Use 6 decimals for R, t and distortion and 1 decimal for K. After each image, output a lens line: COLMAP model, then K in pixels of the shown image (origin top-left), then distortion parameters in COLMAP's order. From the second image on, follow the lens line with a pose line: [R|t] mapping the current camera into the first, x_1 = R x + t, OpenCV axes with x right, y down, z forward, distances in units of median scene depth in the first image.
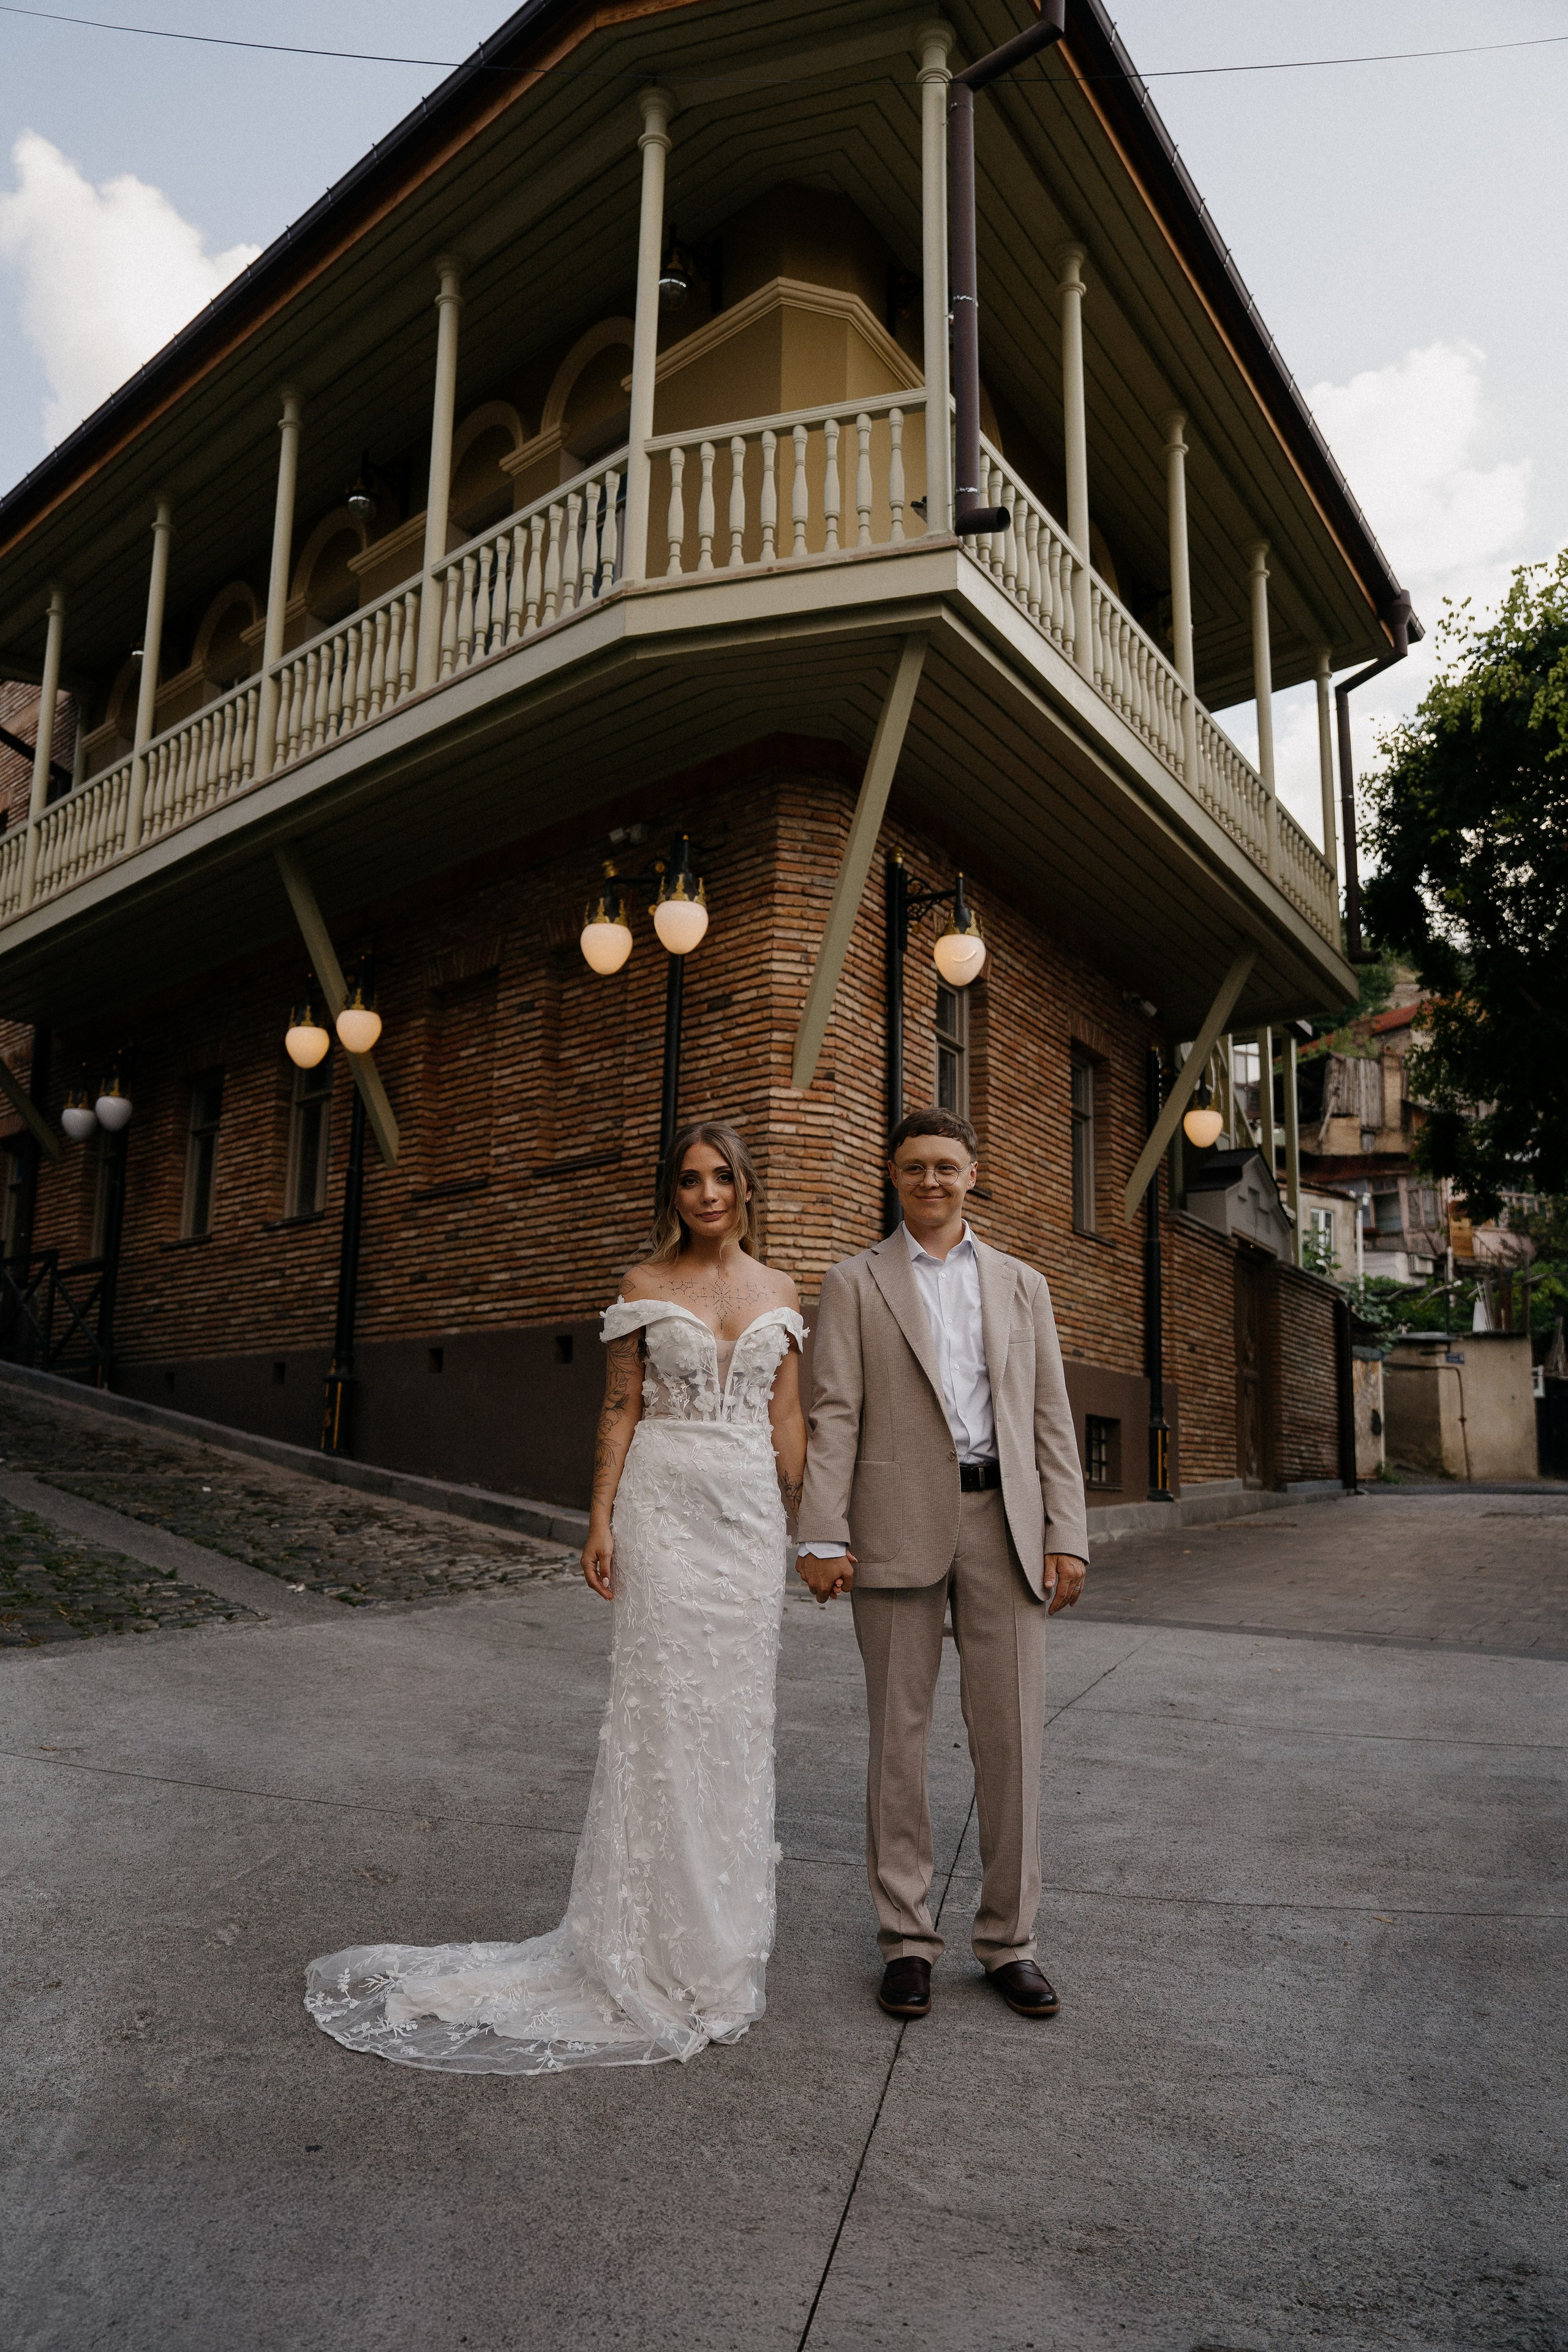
lens RADIAL K [[1905.0, 0, 784.0], [0, 1905.0, 1176.0], [0, 0, 1]] dist [-0.004523, -0.000304]
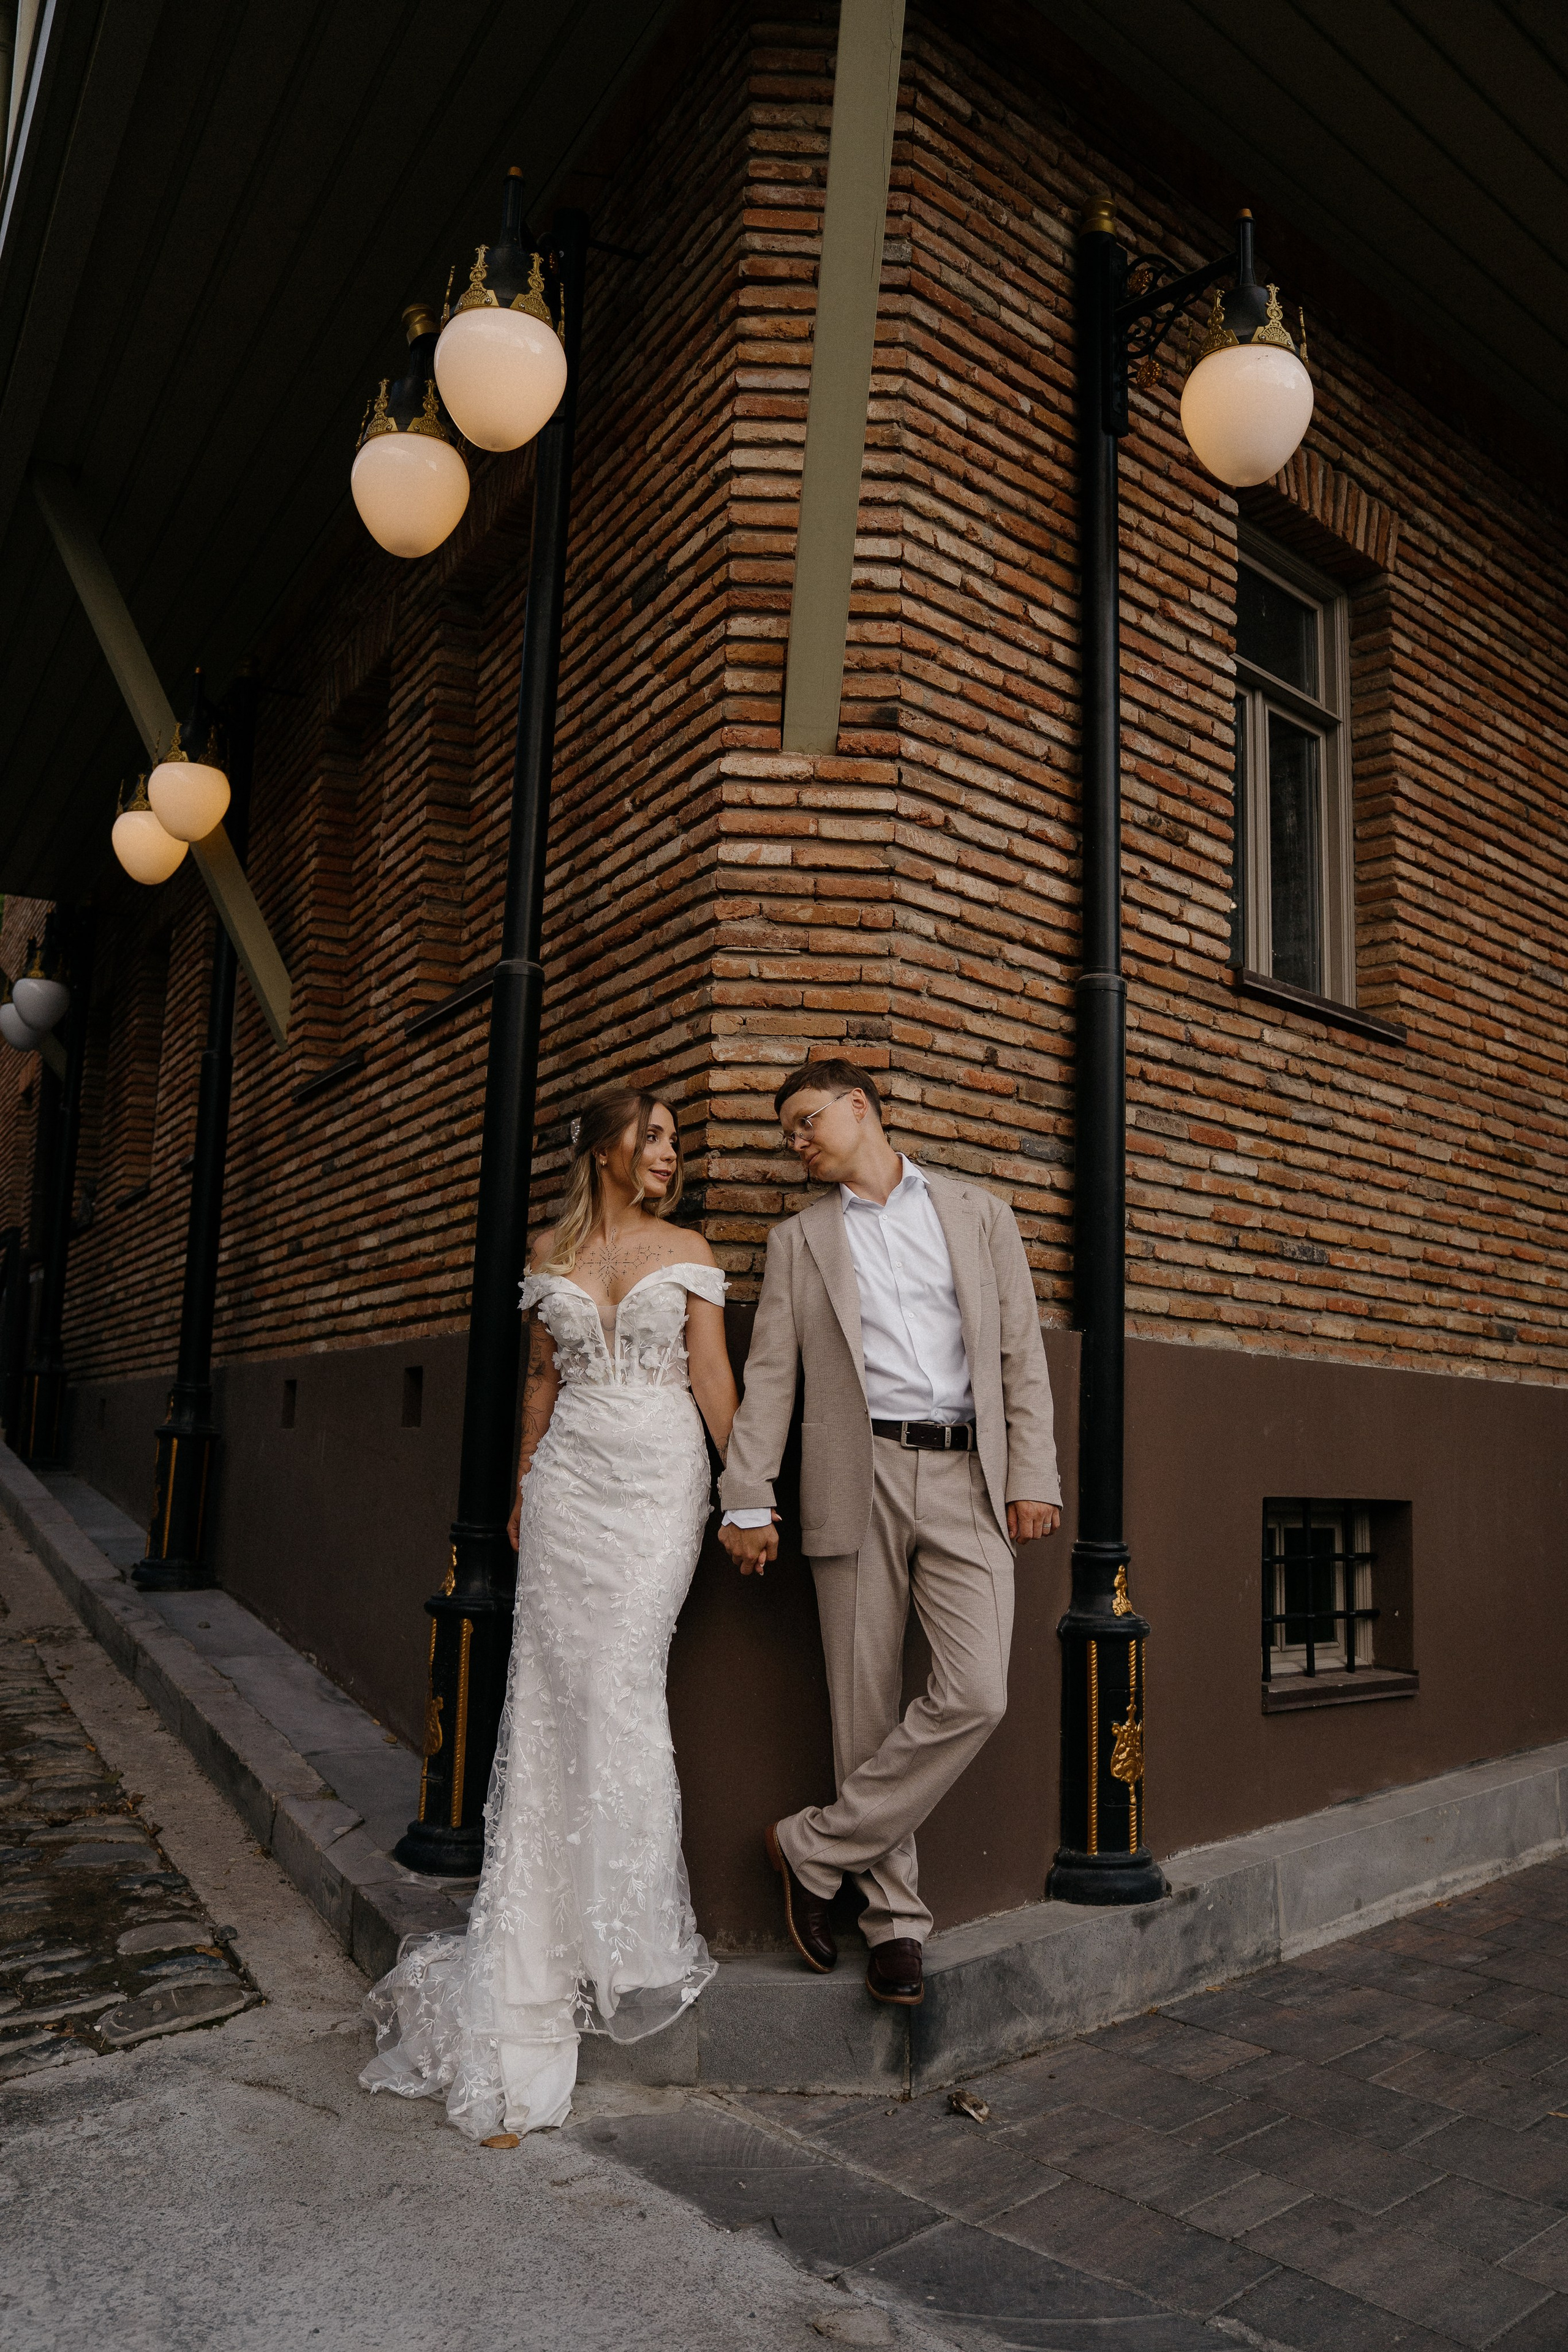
lens RADIAL K [[1858.5, 0, 783.2], [0, 1858.5, 1203.2], [0, 0, 1]] dist [-0.100937, 0.144990]
pose [[0.949707, -0.027682, -0.311914, 0.116013], [0.039731, 0.998687, 0.032340, 0.033098], [0.310610, -0.043106, 0.949560, 0.606570]]
